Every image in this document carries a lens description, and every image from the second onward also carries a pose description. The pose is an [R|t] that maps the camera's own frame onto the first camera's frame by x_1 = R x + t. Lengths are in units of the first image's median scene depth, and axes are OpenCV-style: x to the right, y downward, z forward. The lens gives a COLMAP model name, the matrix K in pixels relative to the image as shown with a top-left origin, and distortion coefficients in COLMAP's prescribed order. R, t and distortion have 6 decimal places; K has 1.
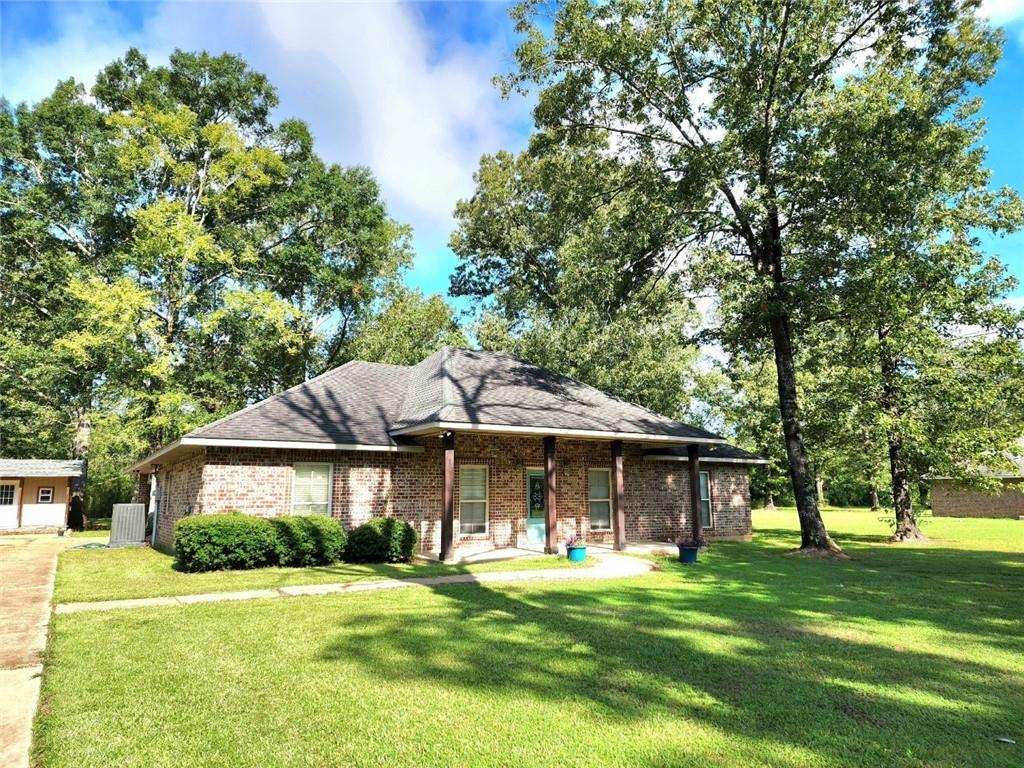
lens RADIAL K [[687.6, 0, 512.5], [0, 687.6, 394.1], [0, 0, 1]] dist [0.071175, -0.063090]
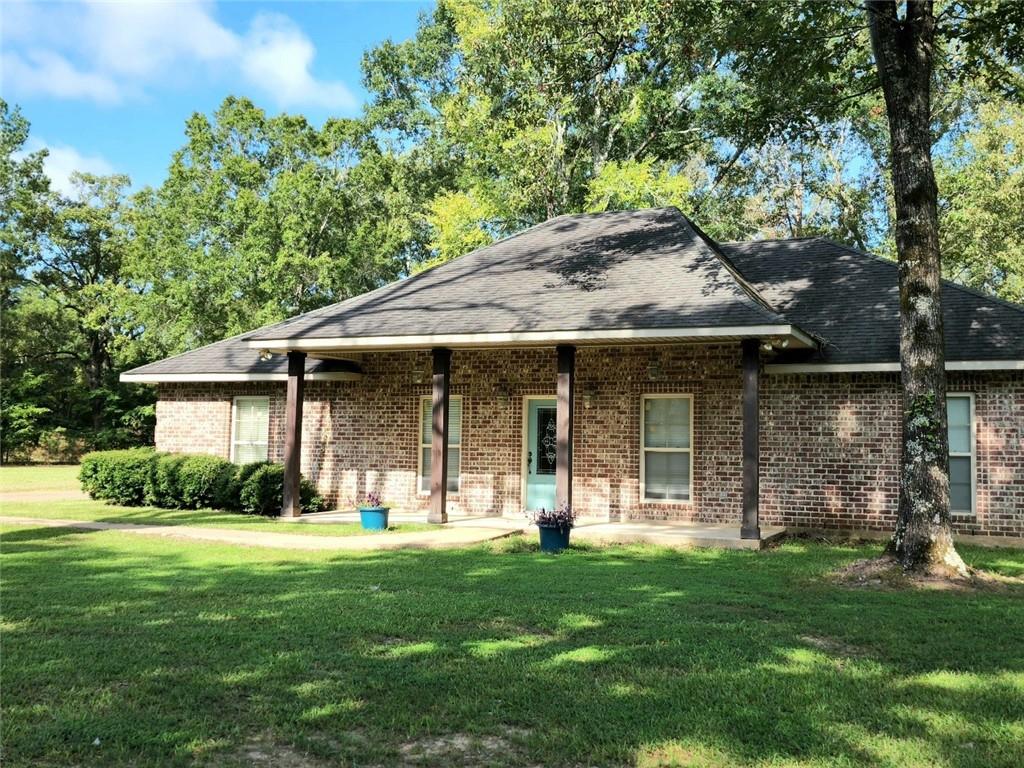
lens RADIAL K [[1090.3, 0, 507.8], [0, 1090.3, 378.0], [0, 0, 1]] dist [0.032019, 0.000000]
pose [[0.551983, -0.041351, -0.832829, 0.880061], [0.102821, 0.994523, 0.018769, 0.071893], [0.827492, -0.095993, 0.553211, 0.442966]]
